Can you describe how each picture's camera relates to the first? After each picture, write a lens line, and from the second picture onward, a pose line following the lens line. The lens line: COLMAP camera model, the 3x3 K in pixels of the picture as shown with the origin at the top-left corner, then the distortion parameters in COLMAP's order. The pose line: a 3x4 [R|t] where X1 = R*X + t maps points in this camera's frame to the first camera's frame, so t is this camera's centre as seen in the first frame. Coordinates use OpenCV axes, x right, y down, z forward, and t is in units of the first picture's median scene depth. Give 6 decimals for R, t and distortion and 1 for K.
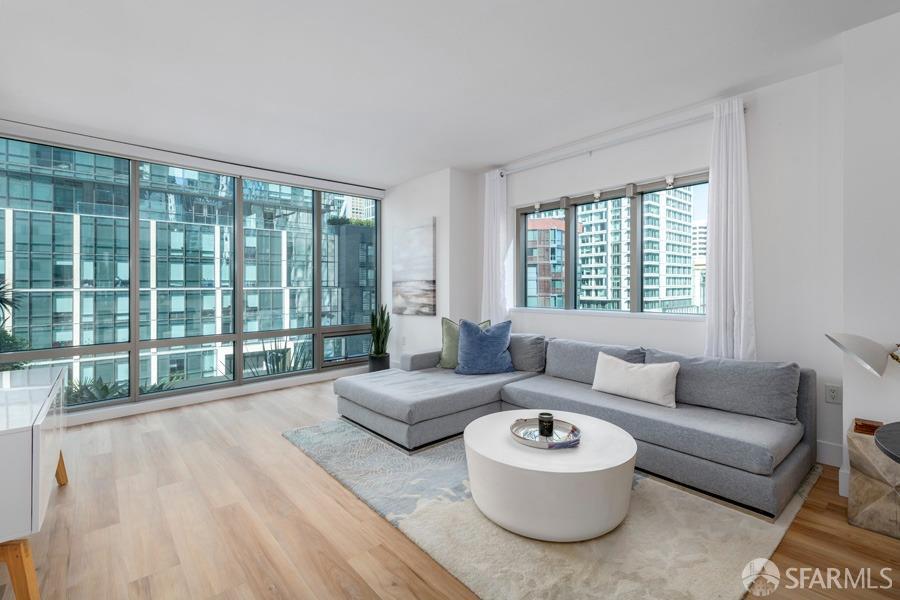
lens RADIAL K [[403.2, 0, 439.7], [0, 403.2, 288.3], [0, 0, 1]] dist [0.017902, -0.001560]
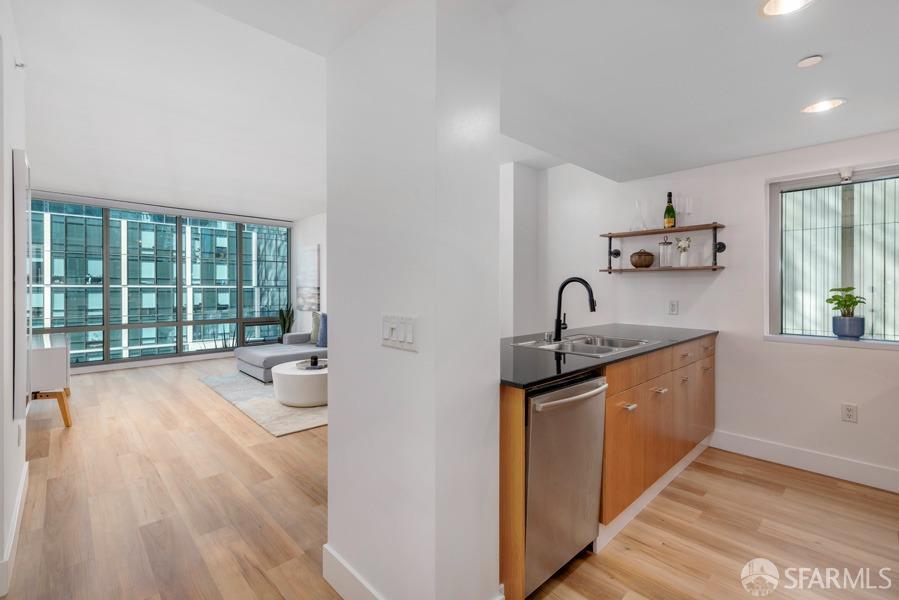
lens RADIAL K [[402.8, 0, 443.9], [0, 402.8, 296.4], [0, 0, 1]] dist [0.017902, -0.001560]
pose [[0.998637, 0.013915, 0.050309, 0.063560], [-0.014853, 0.999722, 0.018315, -0.003504], [-0.050040, -0.019038, 0.998566, -0.086108]]
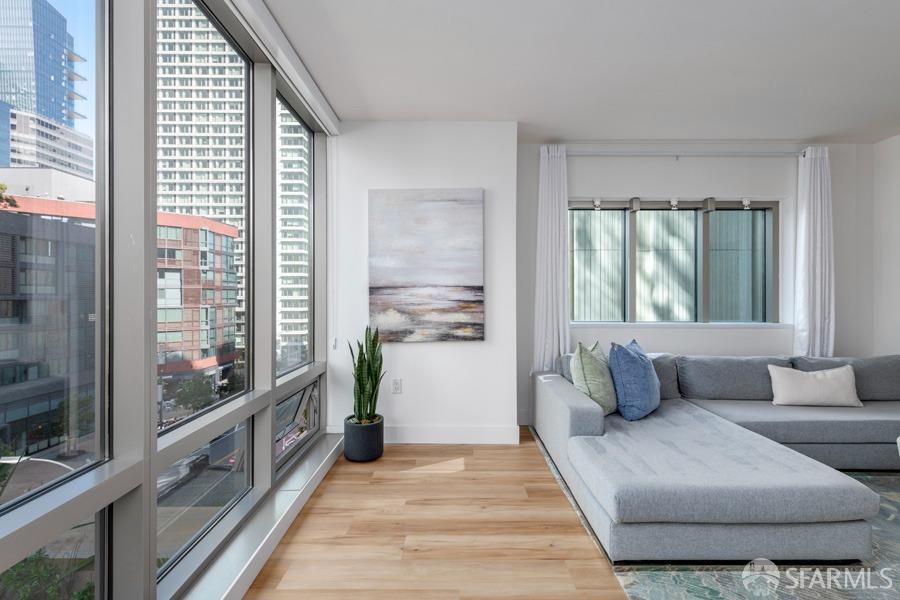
lens RADIAL K [[403.2, 0, 448.7], [0, 403.2, 300.8], [0, 0, 1]] dist [0.017902, -0.001560]
pose [[0.642873, -0.000080, 0.765973, -0.094252], [-0.003668, 0.999988, 0.003183, 0.000302], [-0.765964, -0.004855, 0.642865, 0.106206]]
